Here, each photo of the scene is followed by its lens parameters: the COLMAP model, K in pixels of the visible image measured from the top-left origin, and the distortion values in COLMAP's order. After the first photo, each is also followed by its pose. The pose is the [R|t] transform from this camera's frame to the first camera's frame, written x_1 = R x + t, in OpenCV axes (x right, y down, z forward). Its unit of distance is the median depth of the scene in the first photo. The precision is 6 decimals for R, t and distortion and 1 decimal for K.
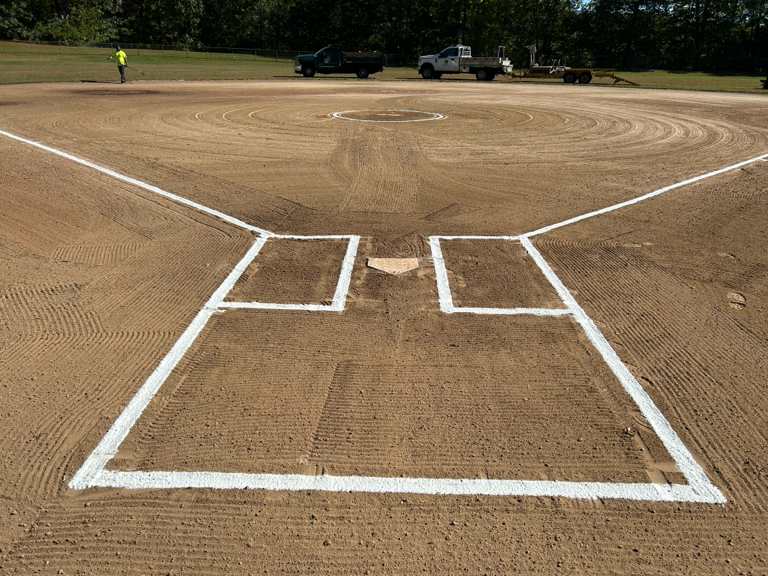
lens RADIAL K [[582.1, 0, 384.0], [0, 582.1, 288.0], [0, 0, 1]] dist [0.052939, -0.060881]
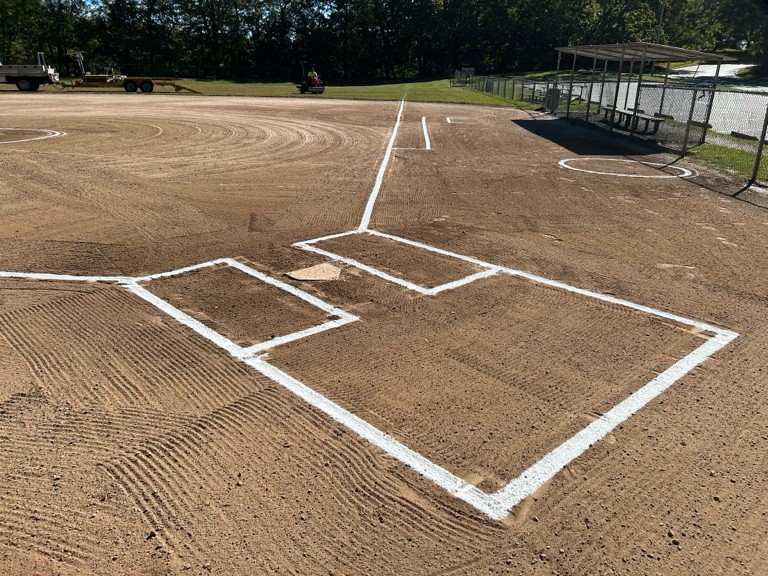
lens RADIAL K [[582.1, 0, 384.0], [0, 582.1, 288.0], [0, 0, 1]] dist [0.052939, -0.060881]
pose [[0.729386, -0.240203, 0.640545, -0.082159], [0.248240, 0.965442, 0.079368, -0.009966], [-0.637473, 0.101119, 0.763808, 0.024811]]
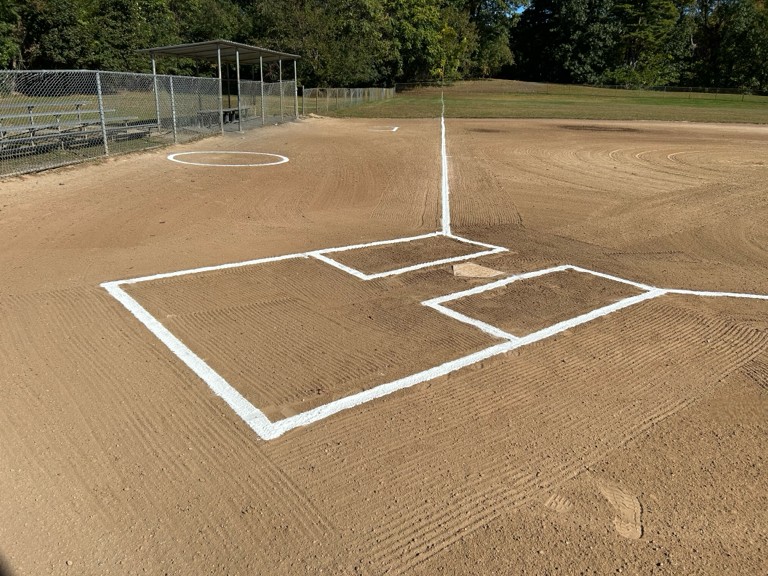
lens RADIAL K [[582.1, 0, 384.0], [0, 582.1, 288.0], [0, 0, 1]] dist [0.052939, -0.060881]
pose [[0.630969, 0.250214, -0.734351, 0.105185], [-0.299053, 0.951855, 0.067371, -0.004773], [0.715852, 0.177101, 0.675419, 0.023782]]
